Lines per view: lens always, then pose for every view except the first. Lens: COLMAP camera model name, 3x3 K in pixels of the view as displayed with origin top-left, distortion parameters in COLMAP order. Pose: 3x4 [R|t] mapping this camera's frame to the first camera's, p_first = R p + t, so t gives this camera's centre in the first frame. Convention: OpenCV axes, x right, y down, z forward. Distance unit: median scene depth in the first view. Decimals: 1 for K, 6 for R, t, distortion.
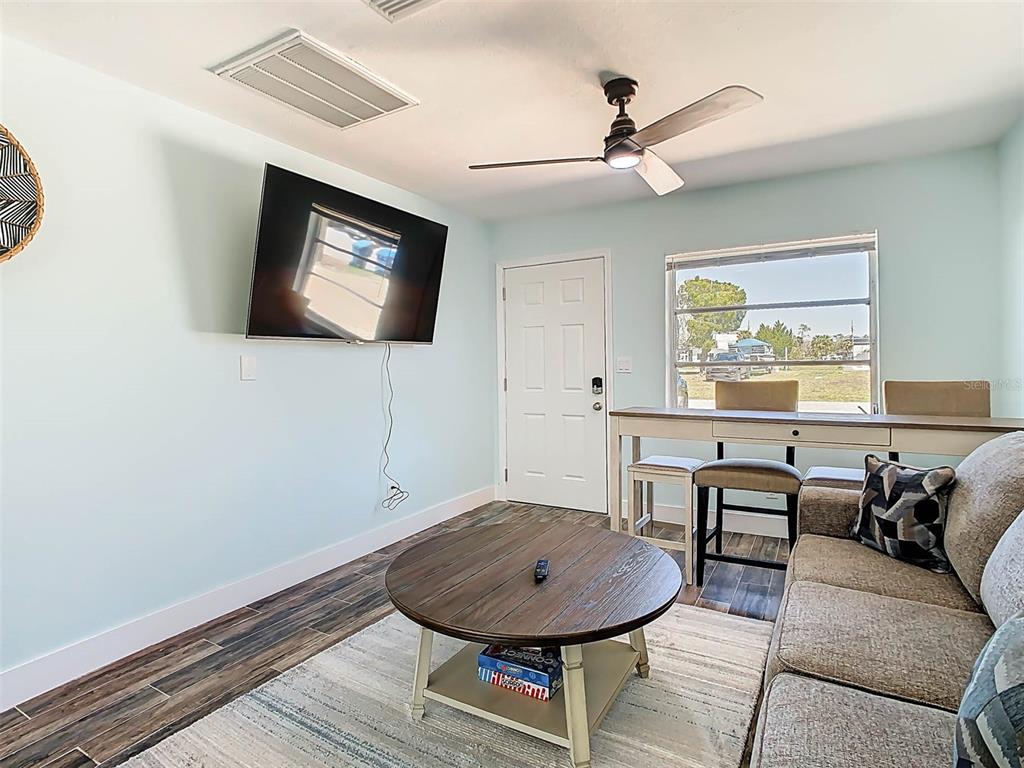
lens RADIAL K [[545.7, 0, 502.8], [0, 545.7, 364.9], [0, 0, 1]] dist [-0.017827, -0.001426]
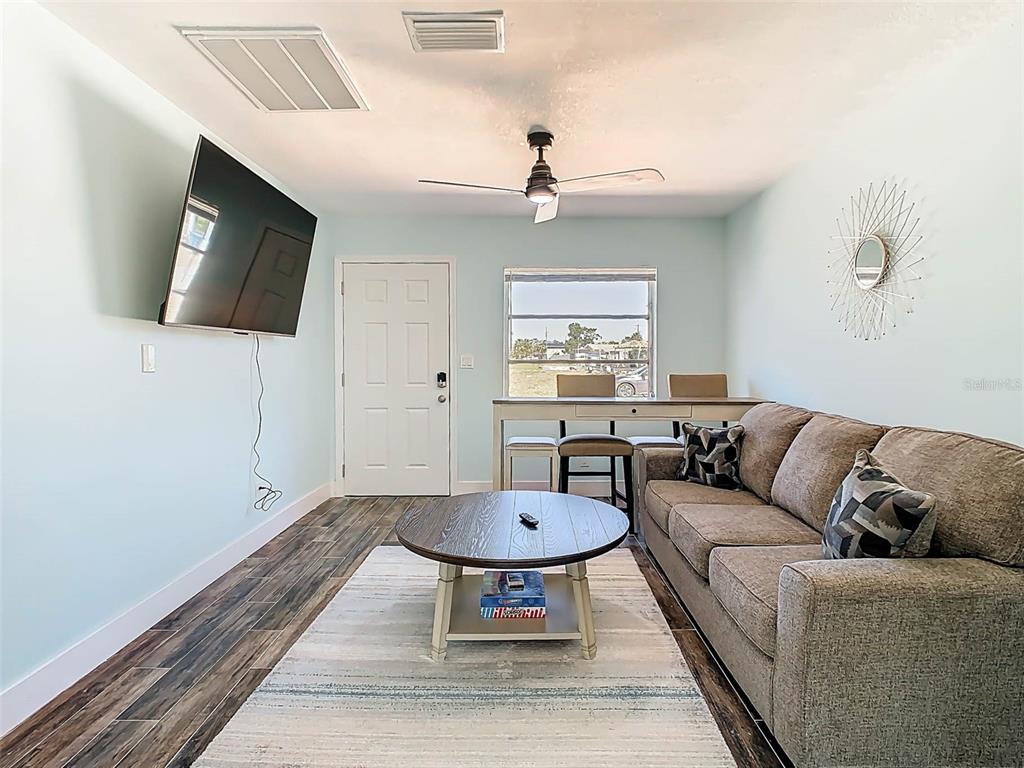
lens RADIAL K [[559.1, 0, 517.2], [0, 559.1, 365.8], [0, 0, 1]] dist [-0.009667, -0.000185]
pose [[0.862302, 0.008481, 0.506323, -0.490689], [-0.010603, 0.999943, 0.001307, 0.011932], [-0.506283, -0.006496, 0.862343, -0.088502]]
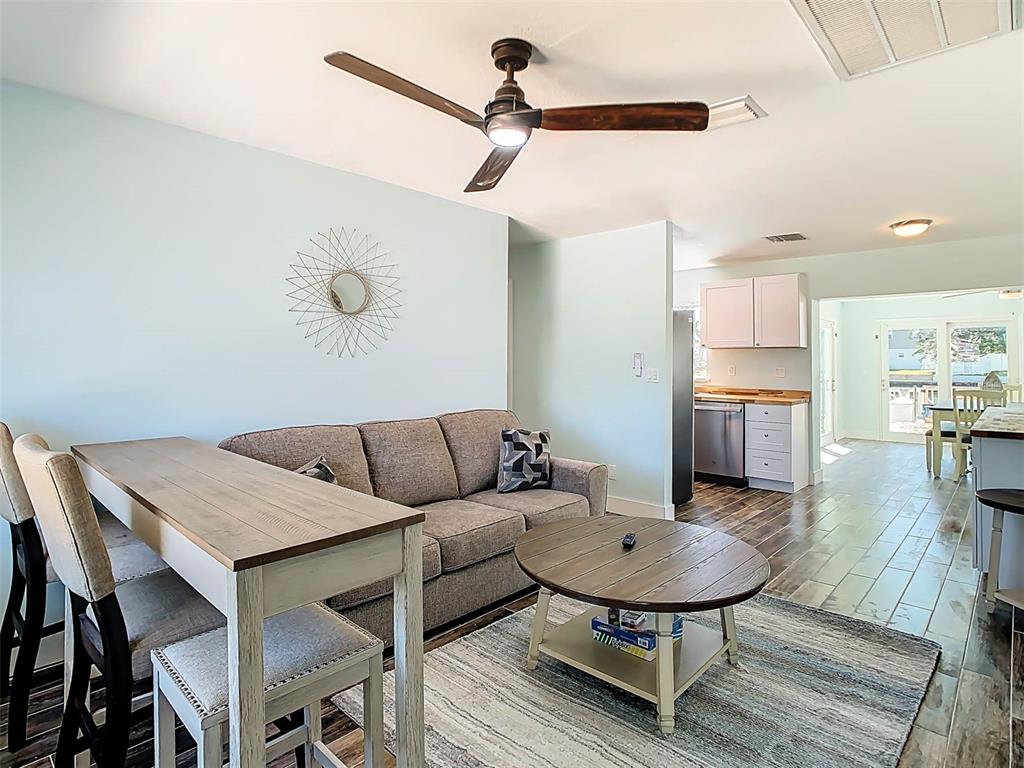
lens RADIAL K [[554.6, 0, 514.1], [0, 554.6, 346.3], [0, 0, 1]] dist [-0.010180, -0.012922]
pose [[-0.979406, 0.016081, 0.201259, 0.055106], [0.011349, 0.999632, -0.024643, -0.036527], [-0.201582, -0.021851, -0.979228, 1.838215]]
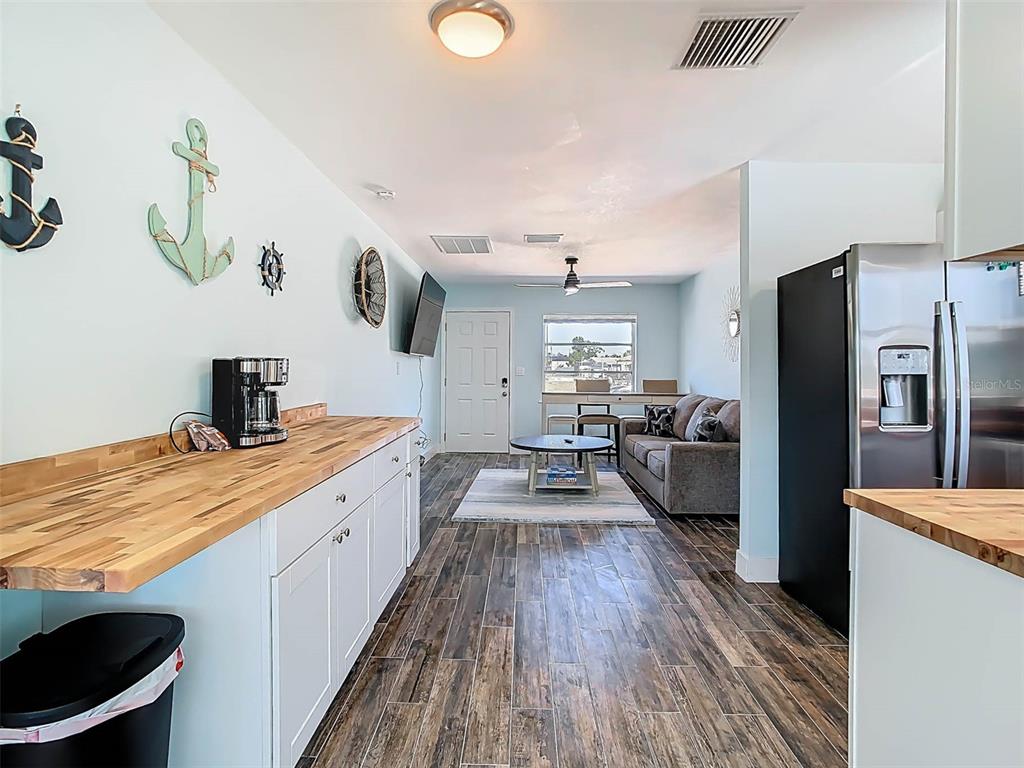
lens RADIAL K [[545.7, 0, 502.8], [0, 545.7, 364.9], [0, 0, 1]] dist [-0.017827, -0.001426]
pose [[0.879027, 0.025985, 0.476063, -1.274892], [-0.018131, 0.999613, -0.021083, 0.032887], [-0.476427, 0.009901, 0.879158, -1.074019]]
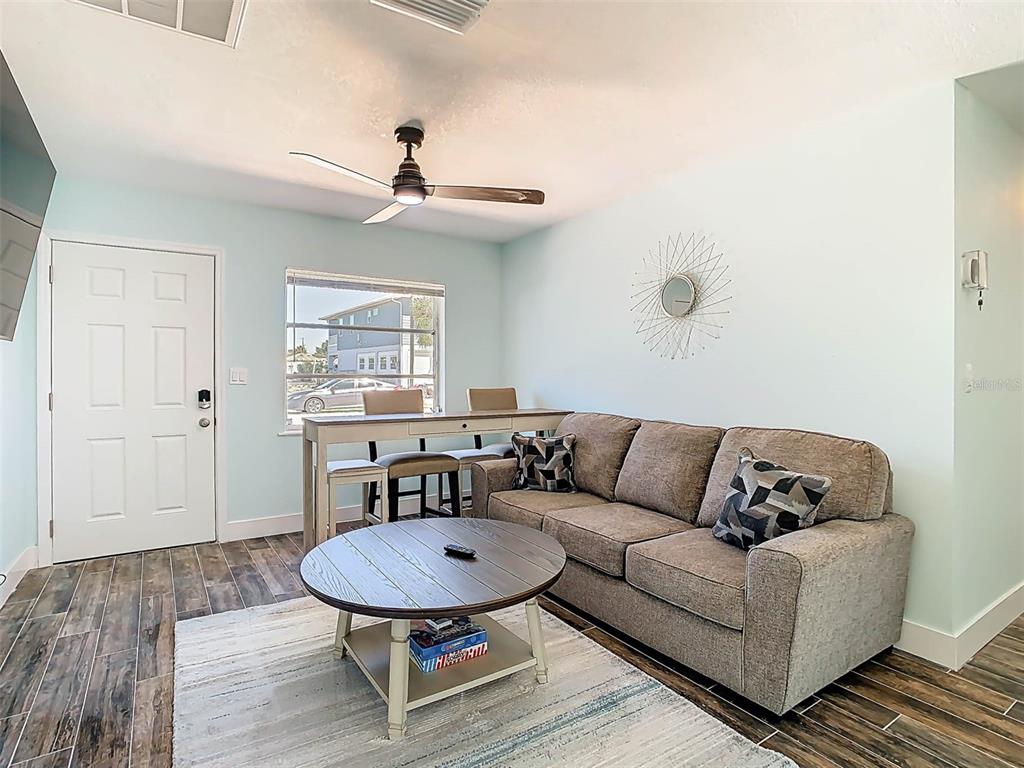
lens RADIAL K [[550.1, 0, 500.8], [0, 550.1, 371.9], [0, 0, 1]] dist [-0.011080, 0.000416]
pose [[0.449308, 0.016841, 0.893218, -0.749442], [-0.004554, 0.999852, -0.016561, 0.011469], [-0.893365, 0.003373, 0.449319, 0.313611]]
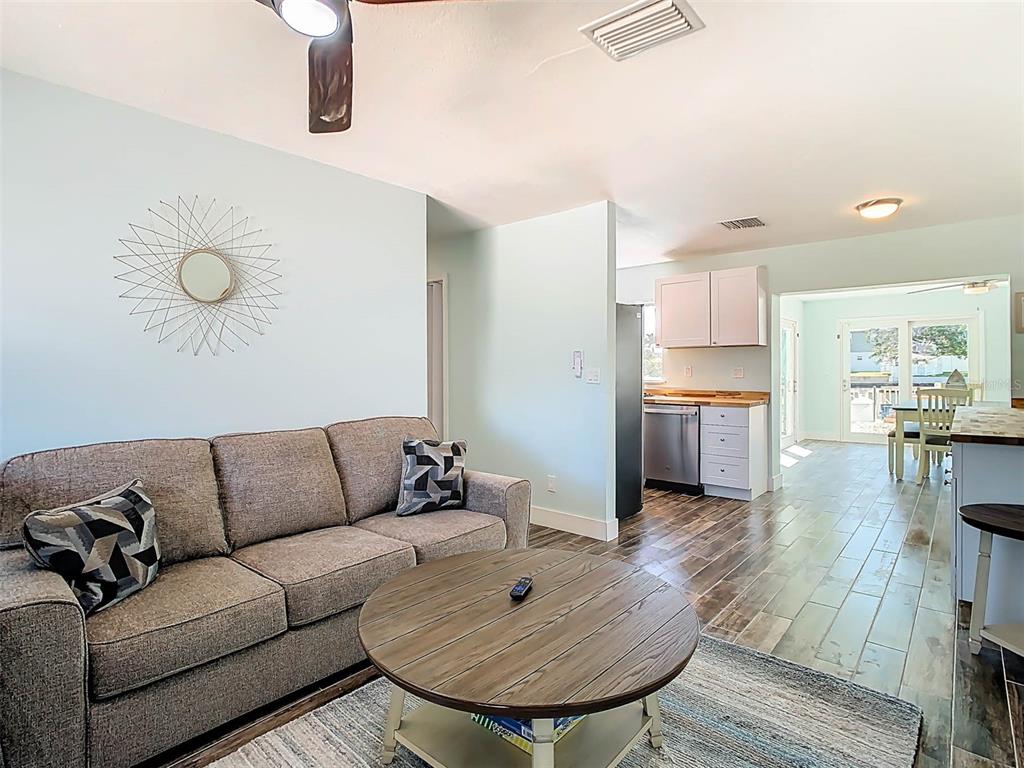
lens RADIAL K [[535.6, 0, 508.1], [0, 535.6, 369.5], [0, 0, 1]] dist [-0.026939, -0.000667]
pose [[-0.984420, 0.020381, 0.174649, -0.056822], [0.021712, 0.999748, 0.005713, -0.012240], [-0.174489, 0.009416, -0.984614, 1.527282]]
